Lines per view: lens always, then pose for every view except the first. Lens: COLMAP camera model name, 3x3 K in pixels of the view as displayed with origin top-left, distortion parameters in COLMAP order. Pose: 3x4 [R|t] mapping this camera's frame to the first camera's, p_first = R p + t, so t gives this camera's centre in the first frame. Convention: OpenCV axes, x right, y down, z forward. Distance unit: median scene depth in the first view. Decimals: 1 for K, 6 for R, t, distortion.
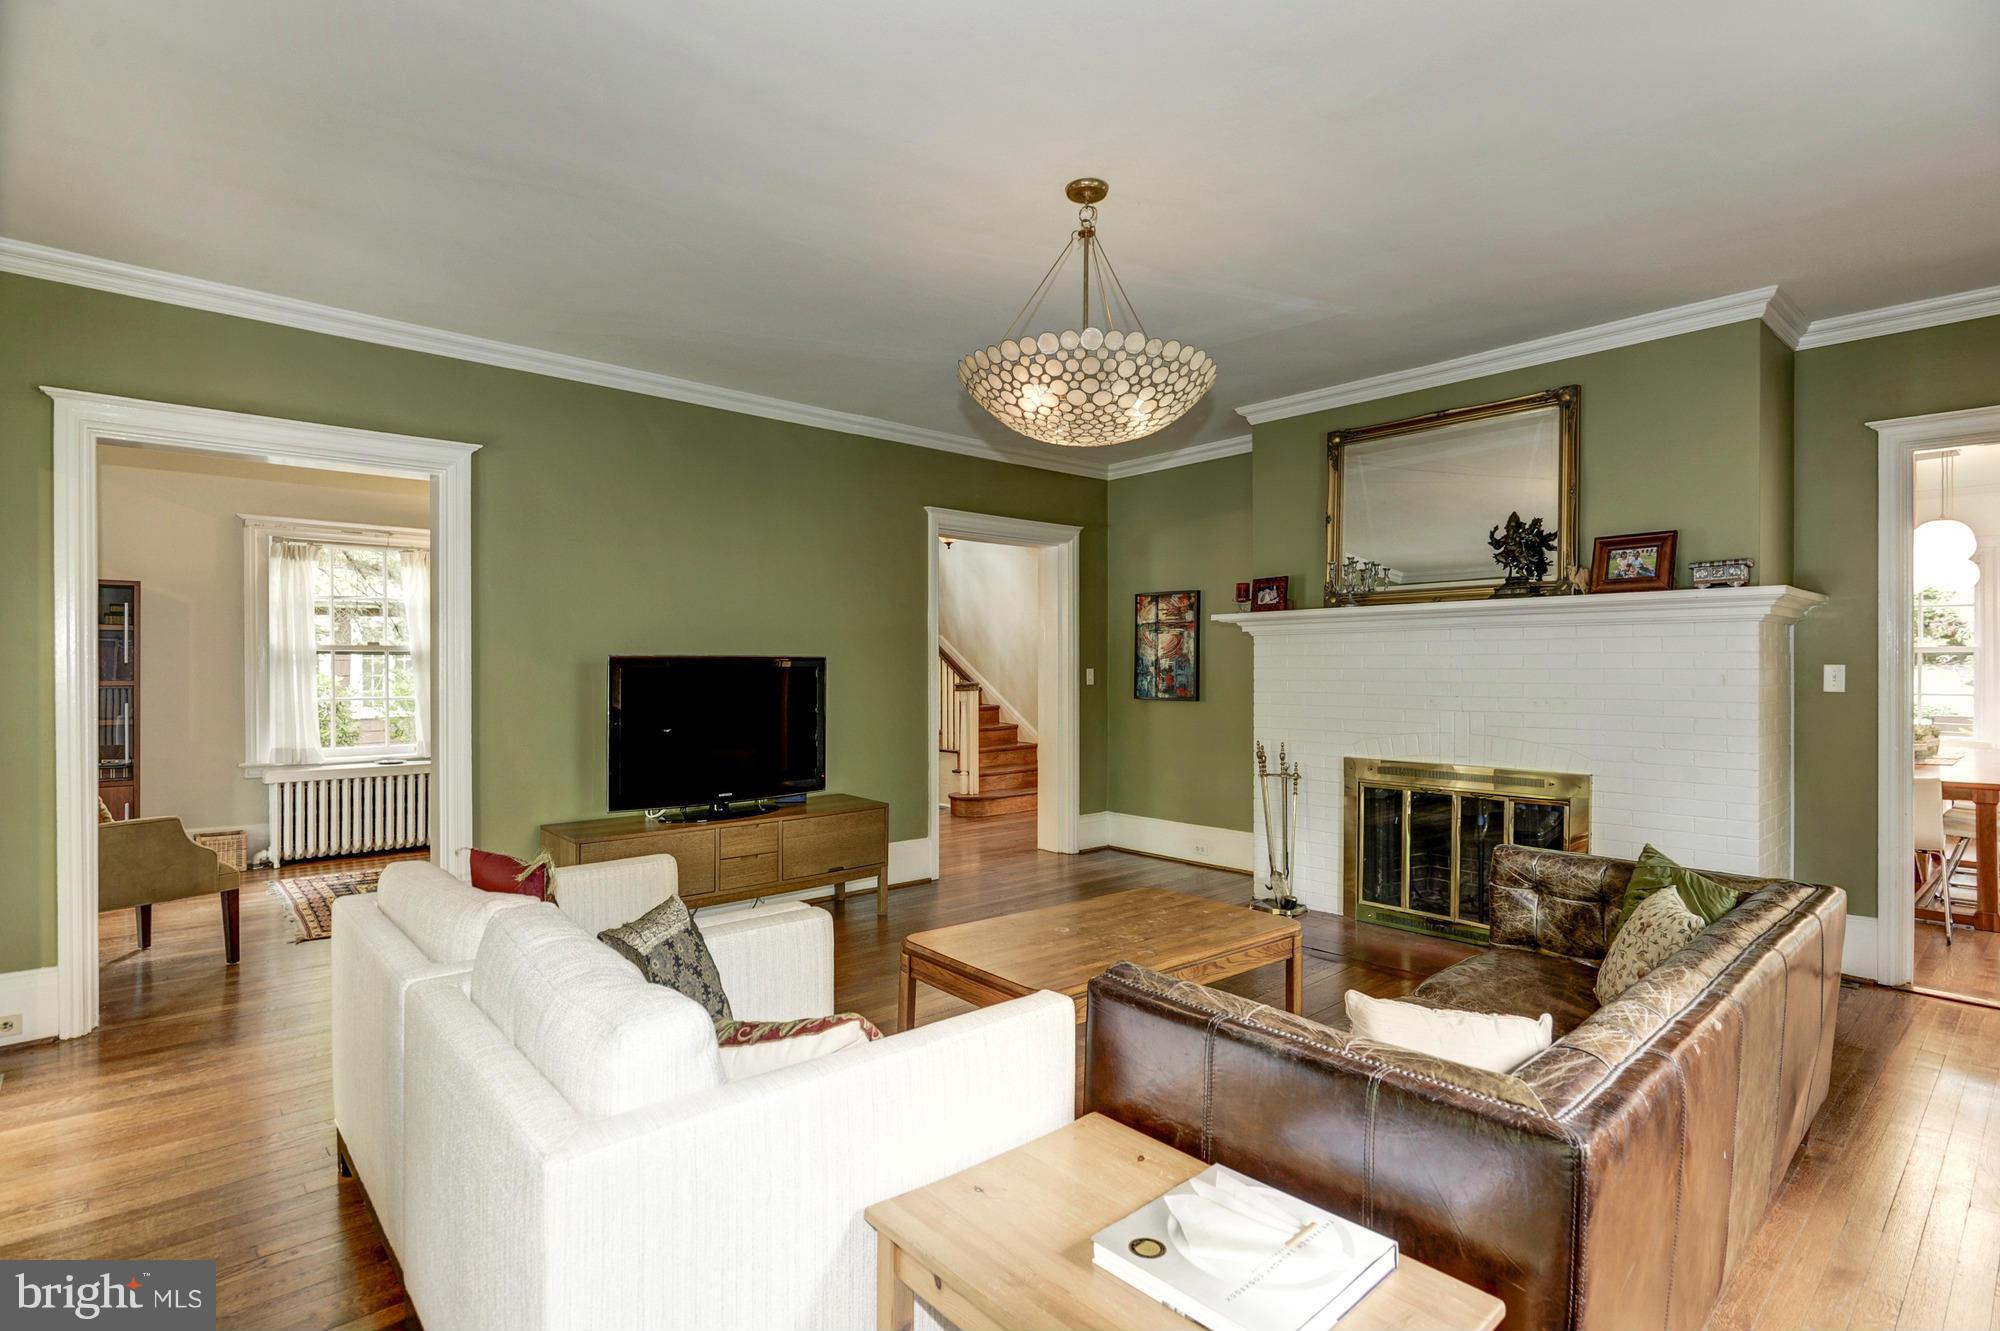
lens RADIAL K [[969.4, 0, 997.0], [0, 969.4, 671.0], [0, 0, 1]] dist [0.000689, -0.000179]
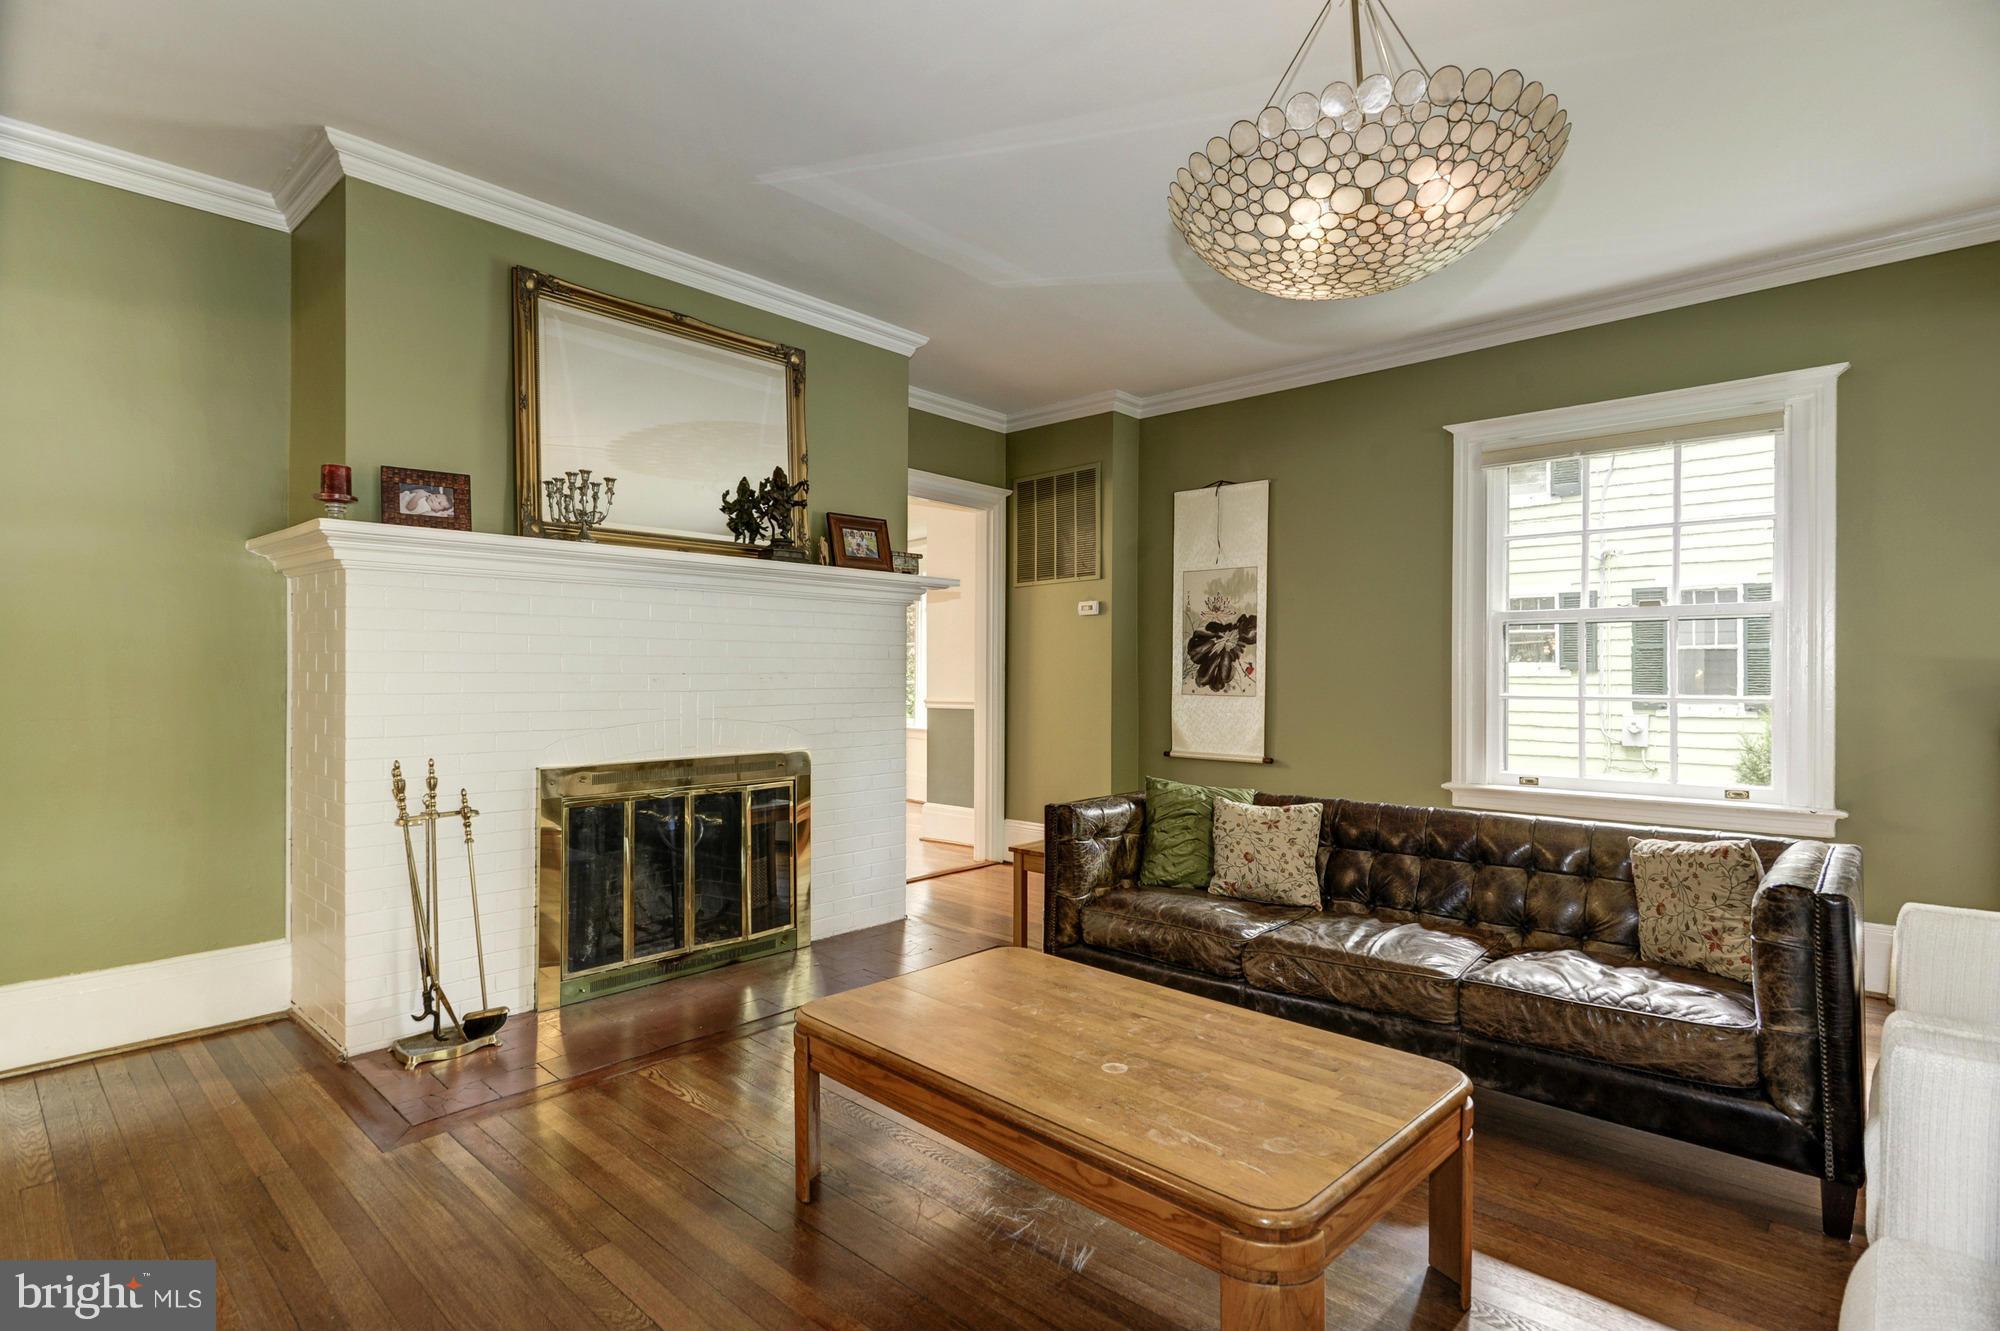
lens RADIAL K [[969.4, 0, 997.0], [0, 969.4, 672.1], [0, 0, 1]] dist [0.000689, -0.000179]
pose [[-0.089678, 0.000194, 0.995971, -0.352615], [0.001654, 0.999999, -0.000046, 0.025434], [-0.995969, 0.001643, -0.089678, 0.804212]]
